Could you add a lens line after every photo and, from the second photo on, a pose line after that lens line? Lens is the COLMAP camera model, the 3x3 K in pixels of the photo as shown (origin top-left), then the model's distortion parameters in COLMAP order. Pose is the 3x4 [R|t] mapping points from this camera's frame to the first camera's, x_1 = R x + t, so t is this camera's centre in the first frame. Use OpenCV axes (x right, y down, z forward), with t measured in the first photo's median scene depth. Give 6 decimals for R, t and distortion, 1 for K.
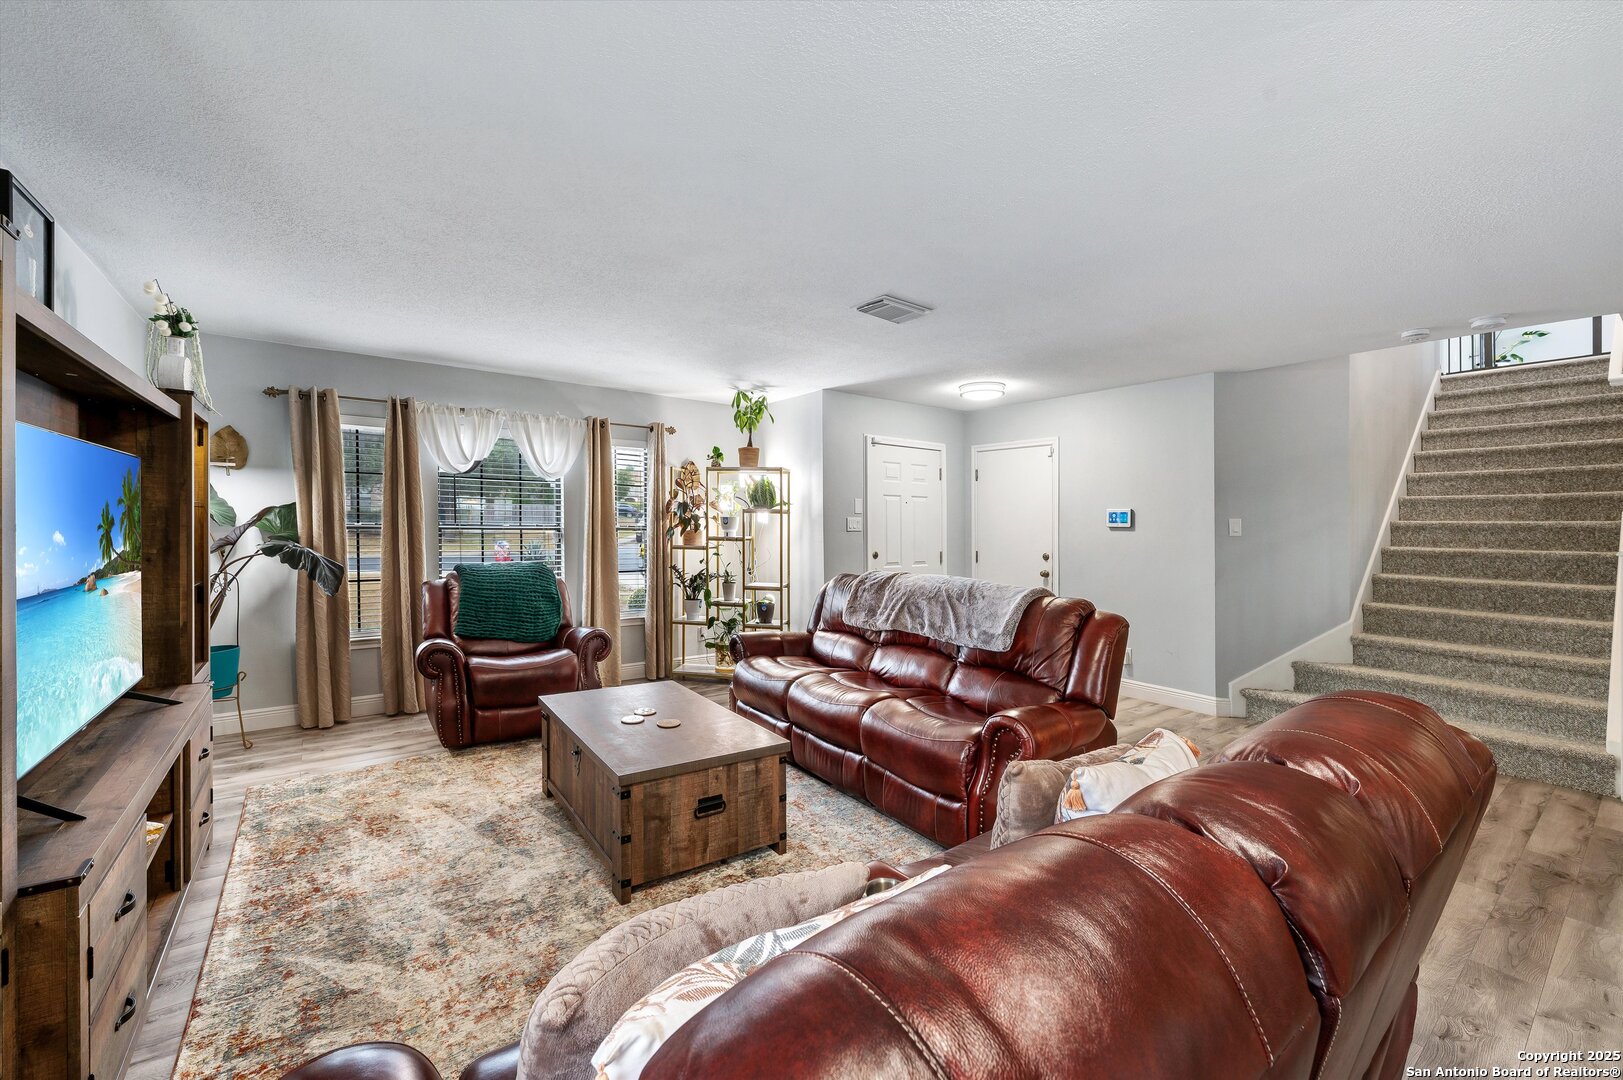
lens RADIAL K [[661.6, 0, 806.1], [0, 661.6, 522.5], [0, 0, 1]] dist [-0.001227, -0.000223]
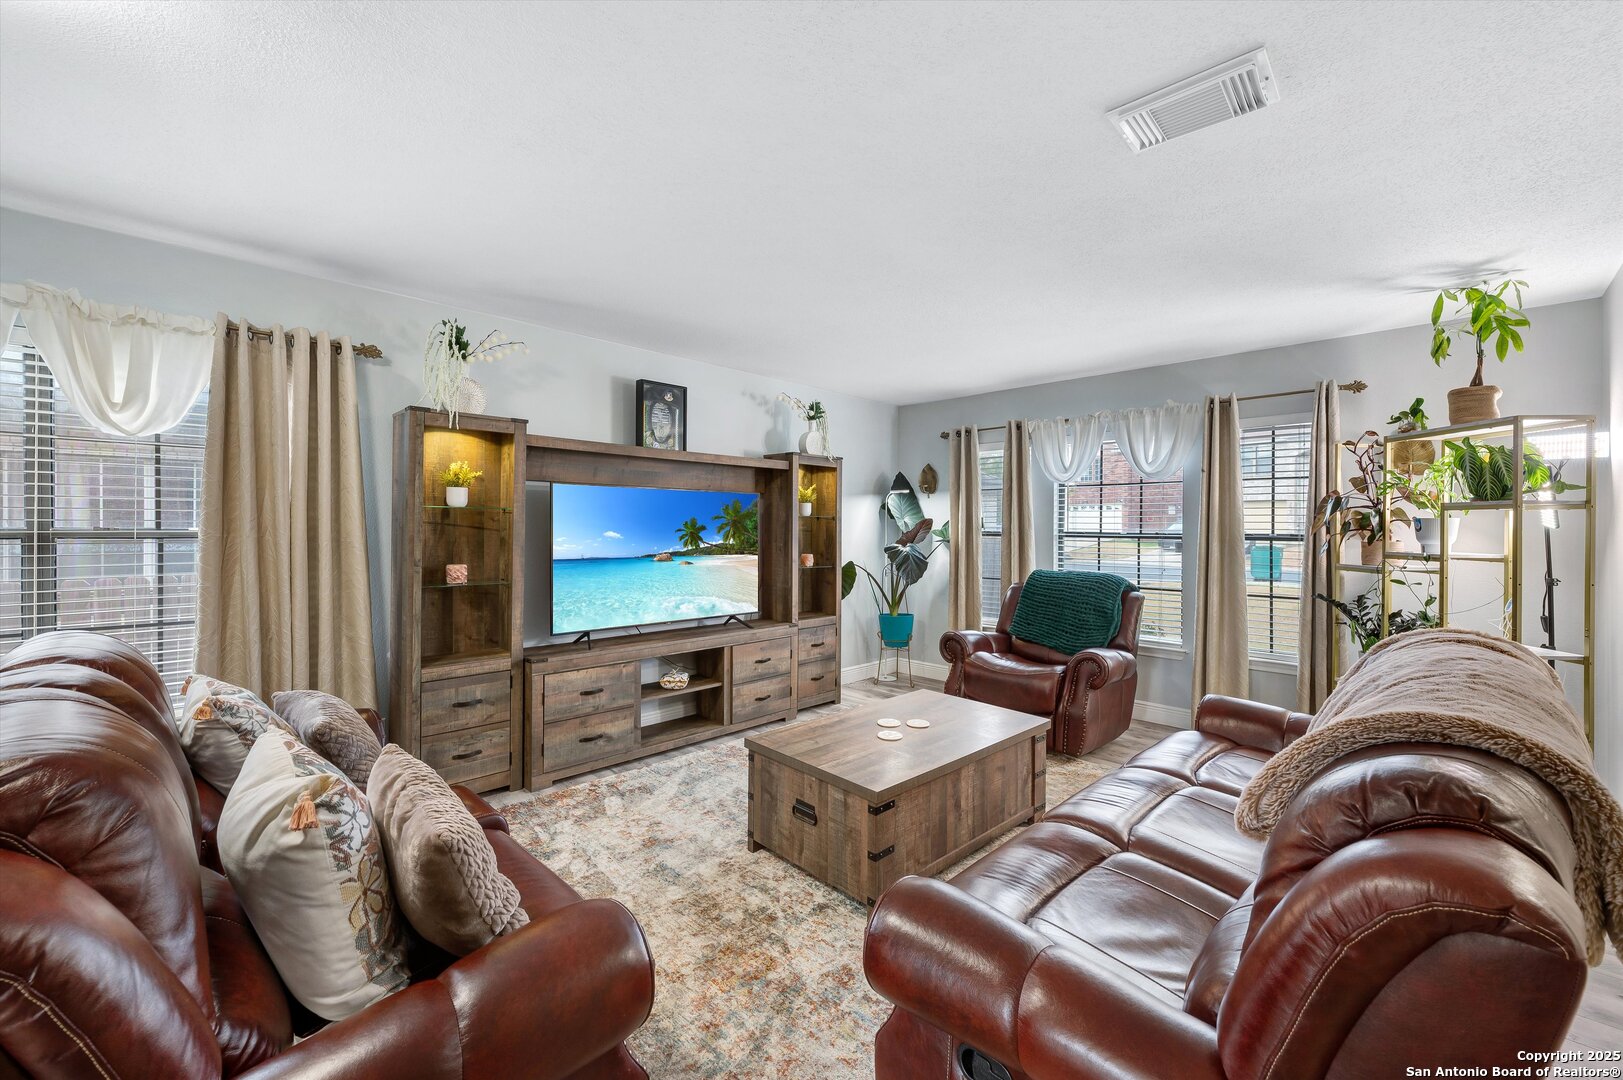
lens RADIAL K [[661.6, 0, 806.1], [0, 661.6, 522.5], [0, 0, 1]] dist [-0.001227, -0.000223]
pose [[0.143587, -0.017133, -0.989489, 0.471793], [-0.003490, 0.999835, -0.017819, 0.008509], [0.989632, 0.006012, 0.143504, 0.482316]]
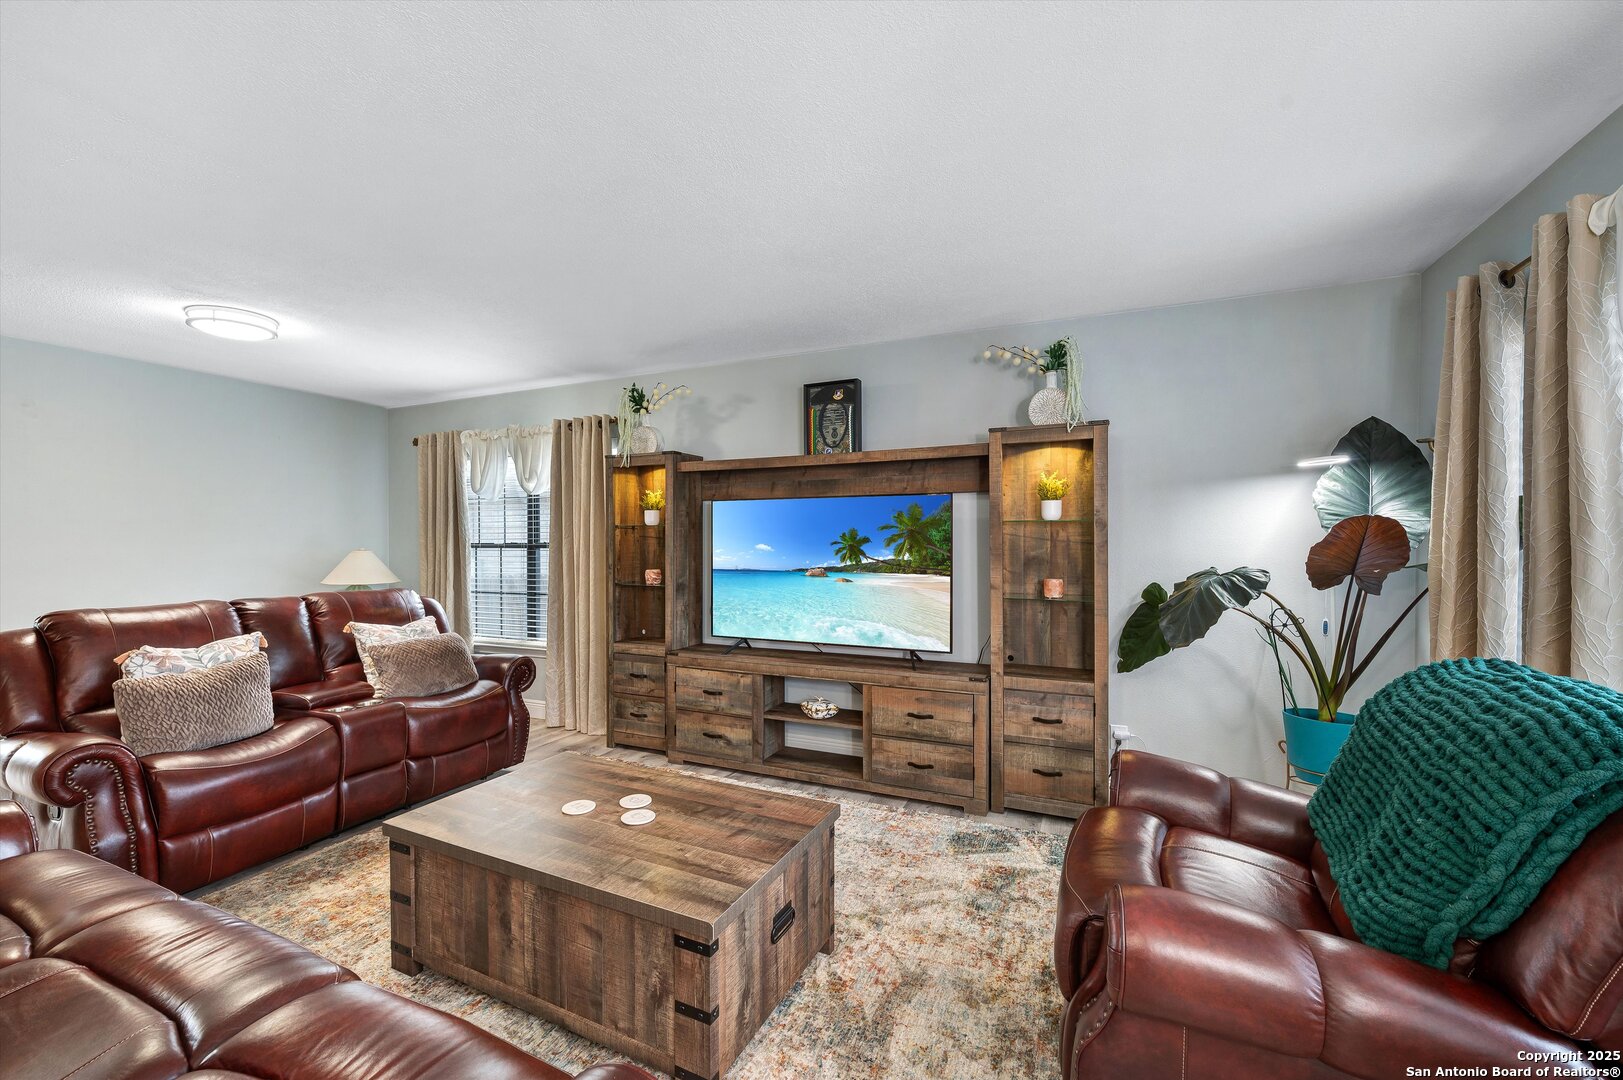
lens RADIAL K [[664.9, 0, 811.5], [0, 664.9, 540.0], [0, 0, 1]] dist [0.010321, 0.000028]
pose [[-0.877909, -0.005716, -0.478793, -0.046747], [-0.005182, 0.999984, -0.002437, 0.001916], [0.478799, 0.000342, -0.877925, 1.155342]]
